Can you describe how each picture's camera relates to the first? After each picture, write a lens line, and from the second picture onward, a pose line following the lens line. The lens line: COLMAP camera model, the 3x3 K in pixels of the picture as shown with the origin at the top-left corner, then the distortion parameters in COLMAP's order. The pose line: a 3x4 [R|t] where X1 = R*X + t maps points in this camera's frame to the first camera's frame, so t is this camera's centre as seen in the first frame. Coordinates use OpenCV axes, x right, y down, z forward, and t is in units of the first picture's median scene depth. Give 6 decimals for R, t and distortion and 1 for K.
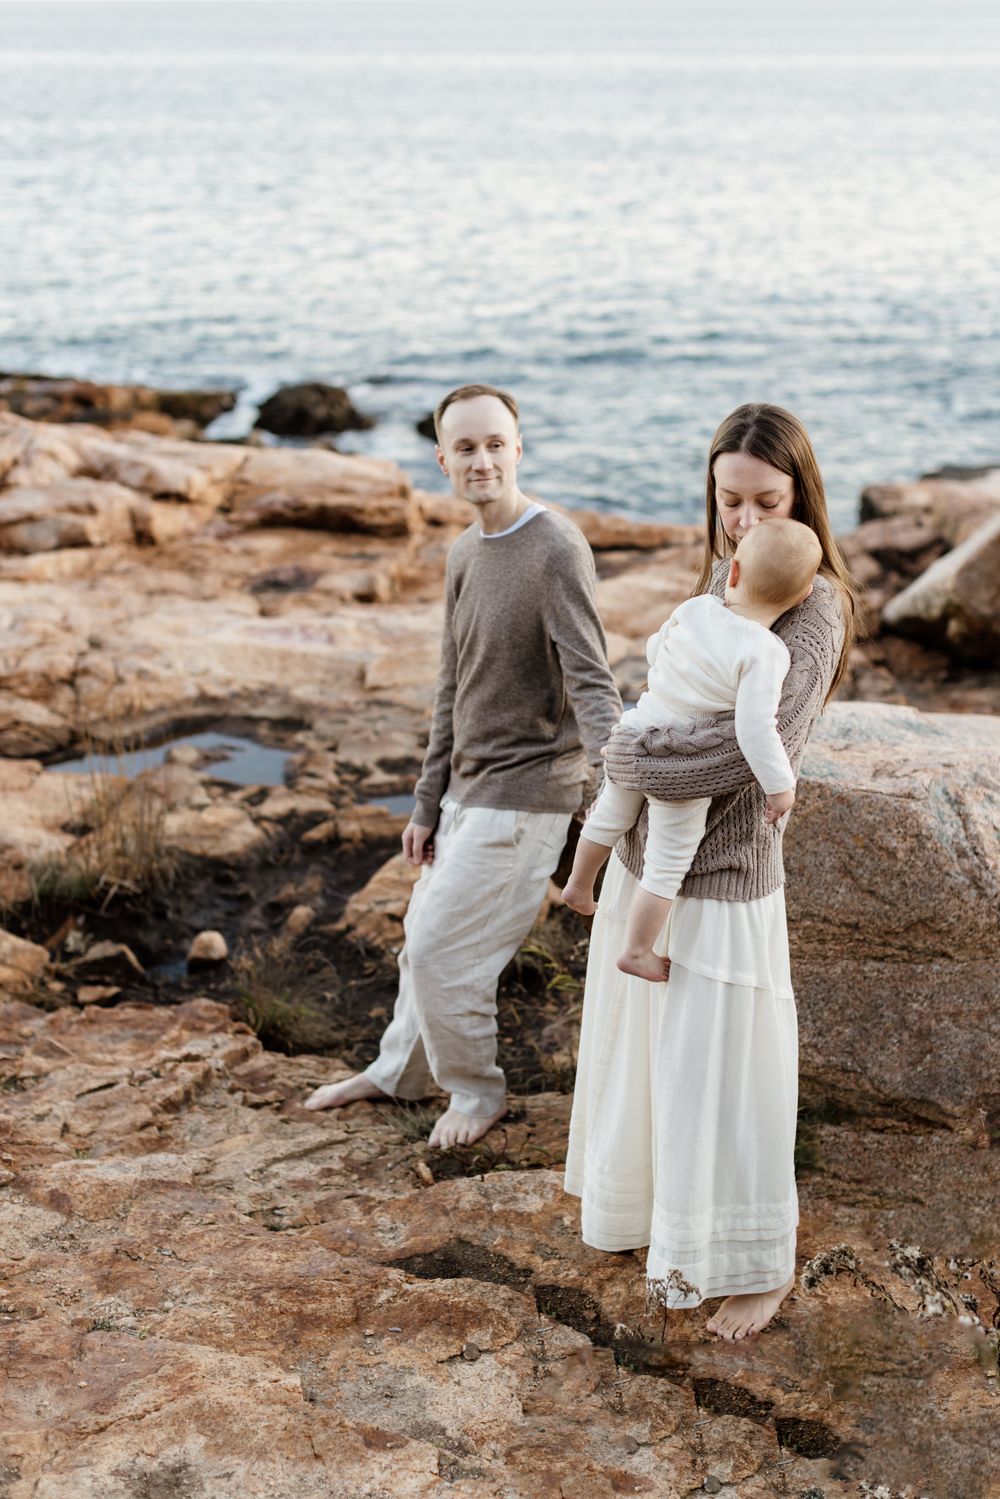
lens RADIAL K [[2237.9, 0, 500.0], [0, 2237.9, 749.5], [0, 0, 1]] dist [-0.016767, 0.060837]
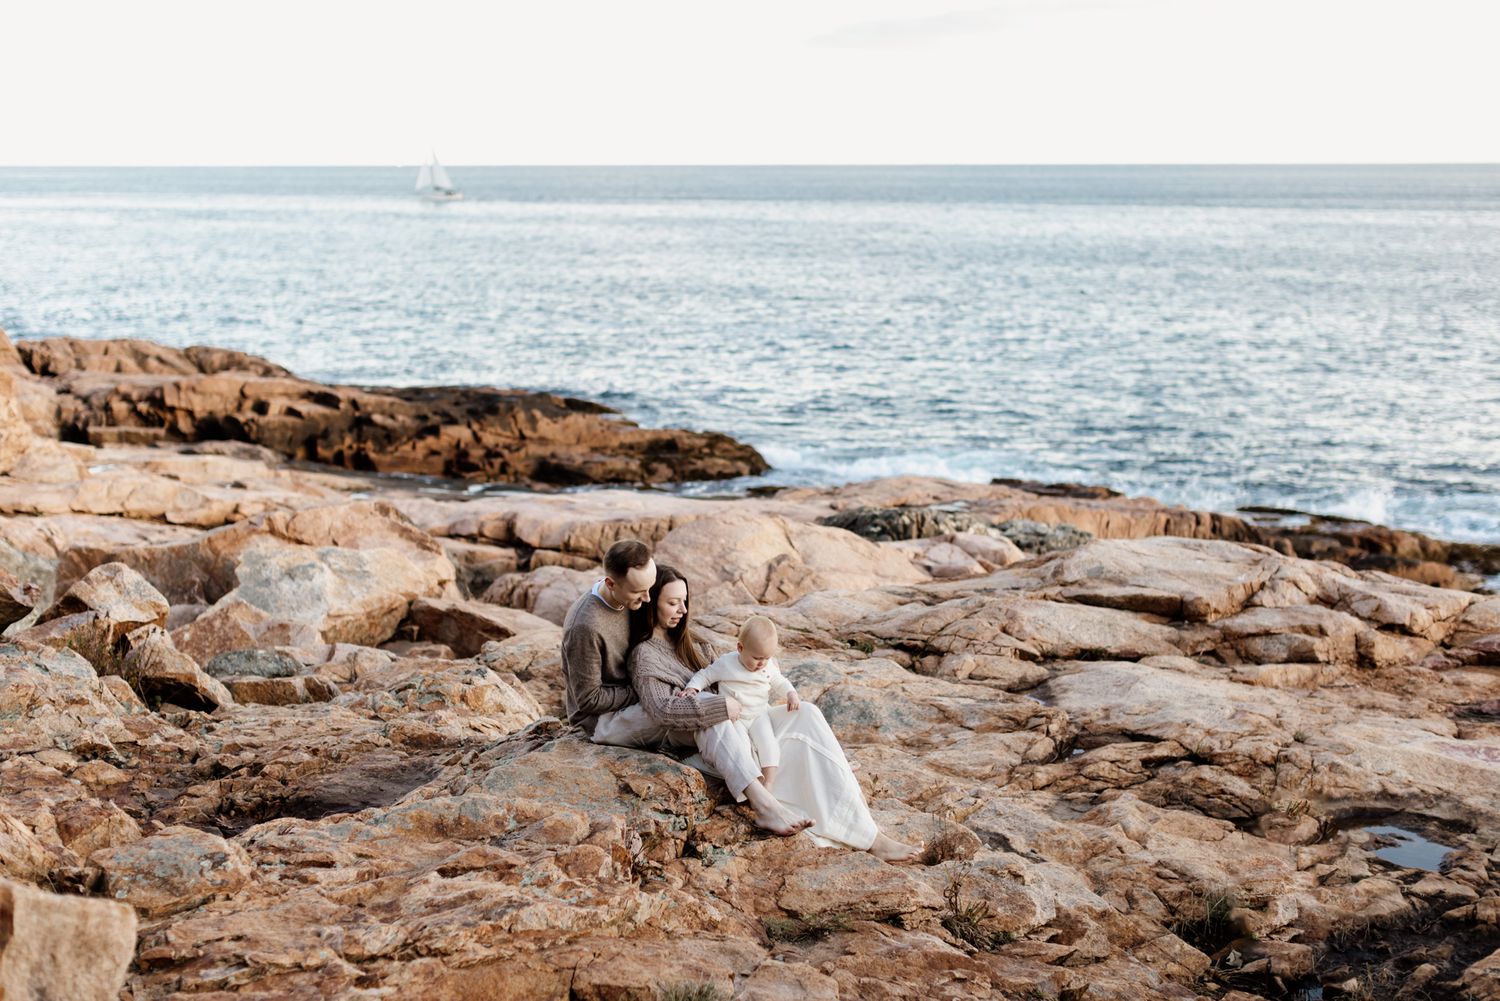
lens RADIAL K [[2239.4, 0, 750.0], [0, 2239.4, 500.5], [0, 0, 1]] dist [-0.016767, 0.060837]
pose [[0.891691, 0.071870, -0.446903, 0.083523], [-0.147099, 0.979736, -0.135942, 0.034310], [0.428077, 0.186957, 0.884193, -0.207641]]
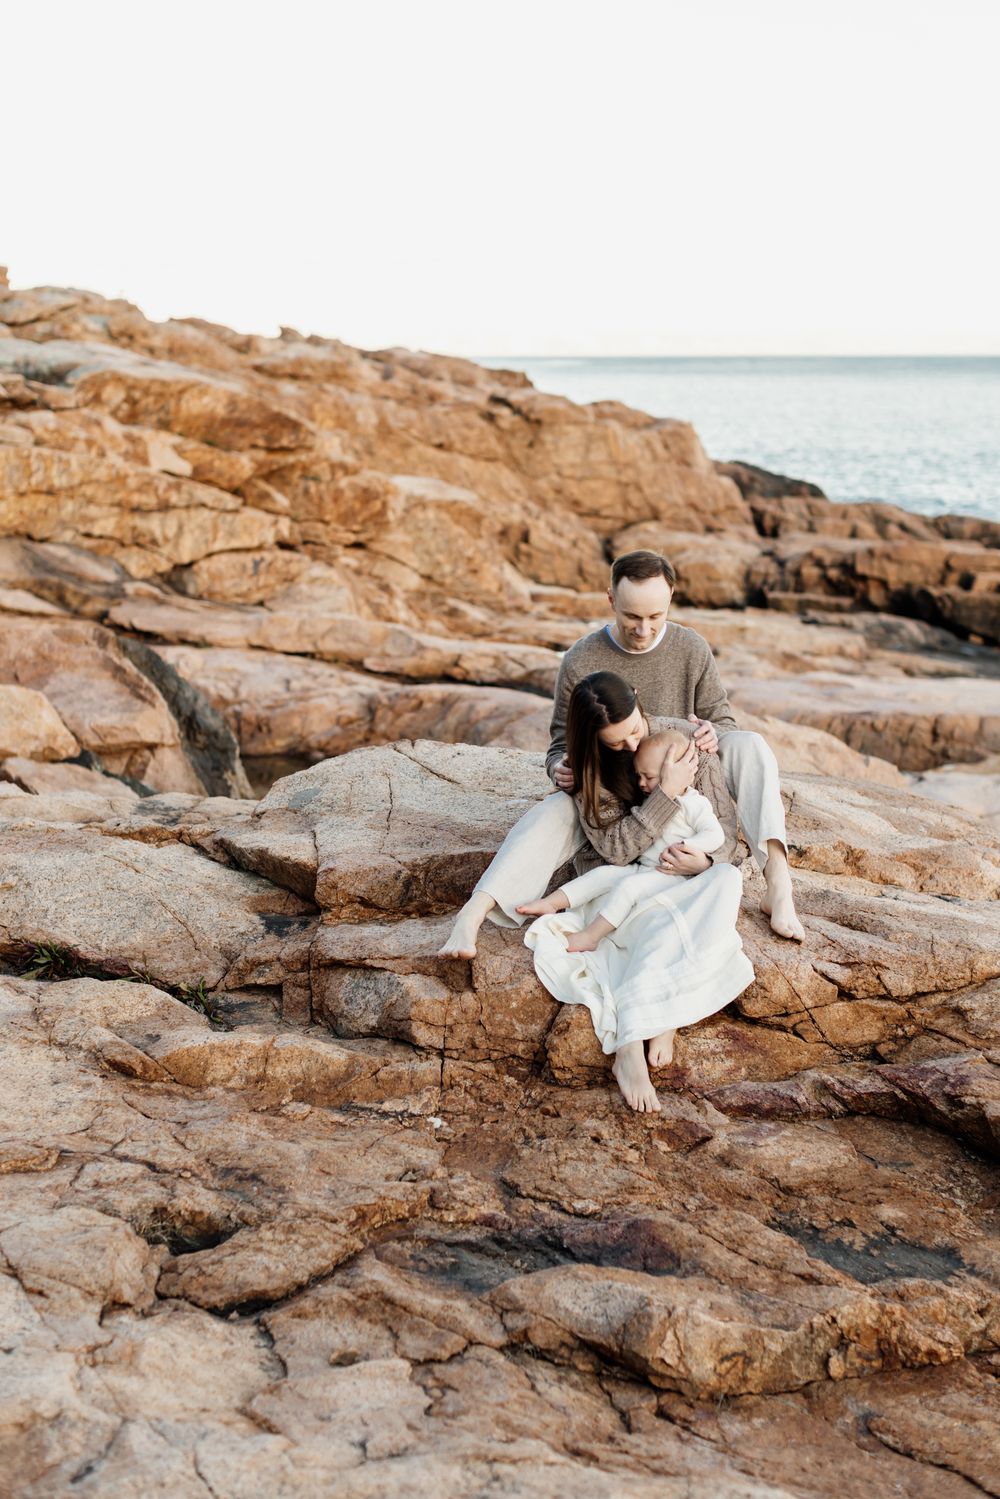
lens RADIAL K [[2306.1, 0, 500.0], [0, 2306.1, 749.5], [0, 0, 1]] dist [0.199590, 0.006590]
pose [[0.528009, 0.154229, -0.835117, 0.311614], [-0.277918, 0.960603, 0.001687, -0.199002], [0.802476, 0.231203, 0.550070, 0.876120]]
